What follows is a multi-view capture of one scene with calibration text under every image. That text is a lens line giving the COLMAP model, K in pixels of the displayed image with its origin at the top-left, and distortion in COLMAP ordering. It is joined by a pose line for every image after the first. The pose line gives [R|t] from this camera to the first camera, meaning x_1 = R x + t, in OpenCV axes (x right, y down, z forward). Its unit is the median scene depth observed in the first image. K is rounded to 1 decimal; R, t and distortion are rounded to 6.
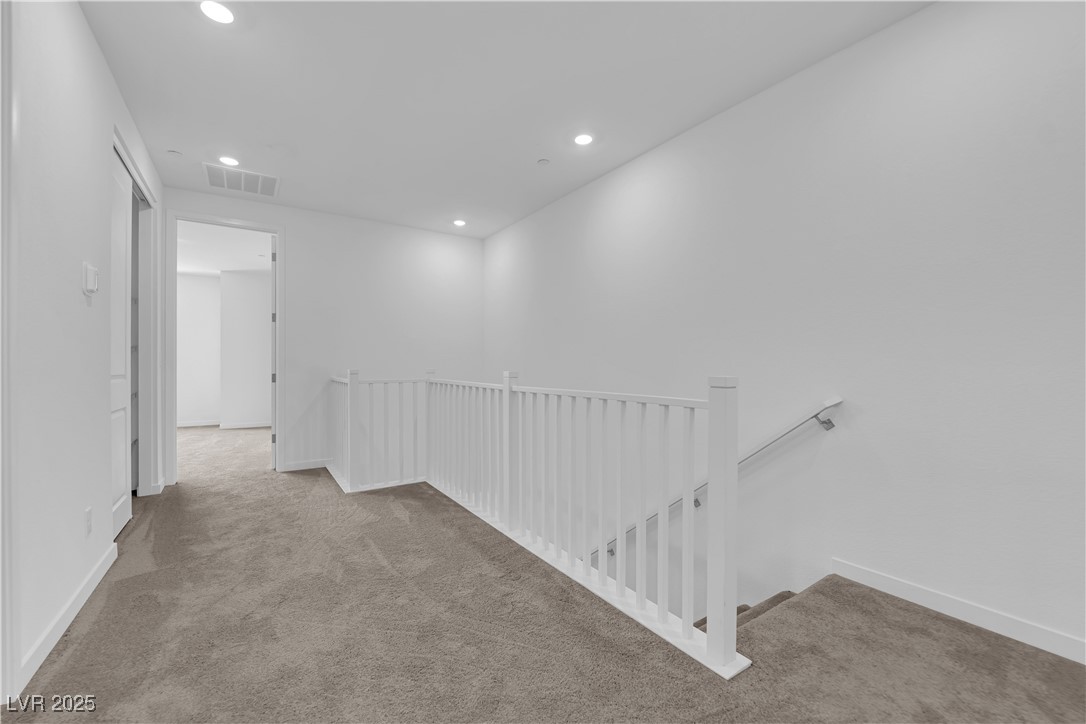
lens RADIAL K [[436.1, 0, 543.2], [0, 436.1, 363.5], [0, 0, 1]] dist [-0.017853, -0.000807]
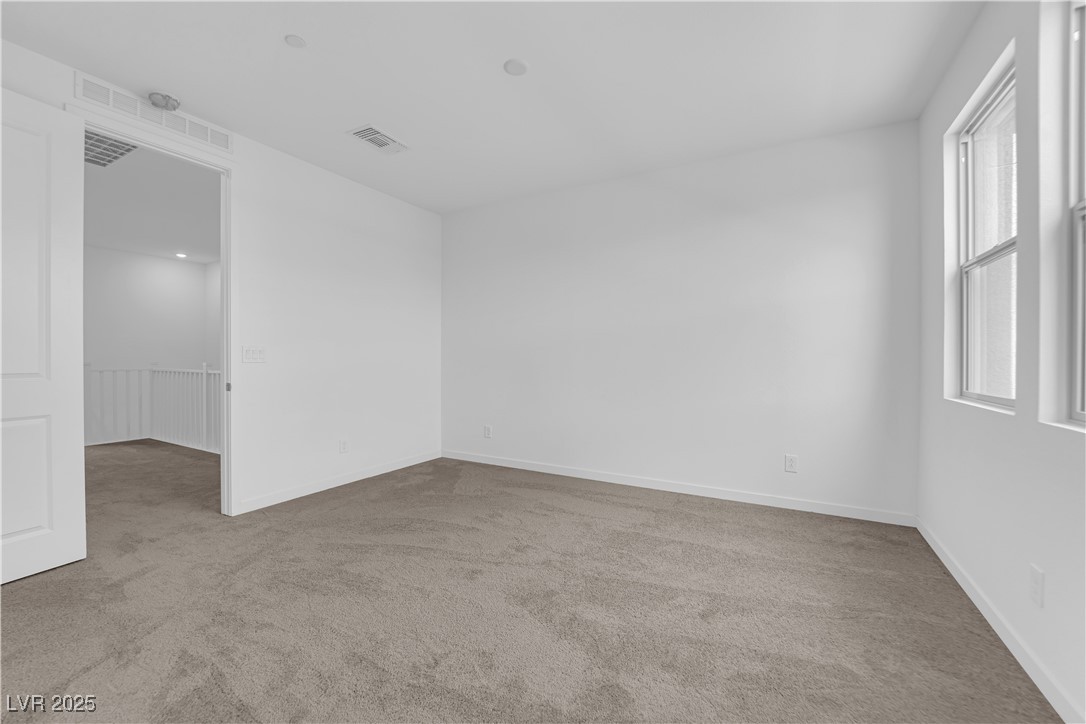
lens RADIAL K [[436.1, 0, 540.7], [0, 436.1, 359.2], [0, 0, 1]] dist [-0.017853, -0.000807]
pose [[0.889632, 0.003982, 0.456661, 0.323388], [-0.006622, 0.999969, 0.004181, -0.013762], [-0.456631, -0.006743, 0.889631, -1.186753]]
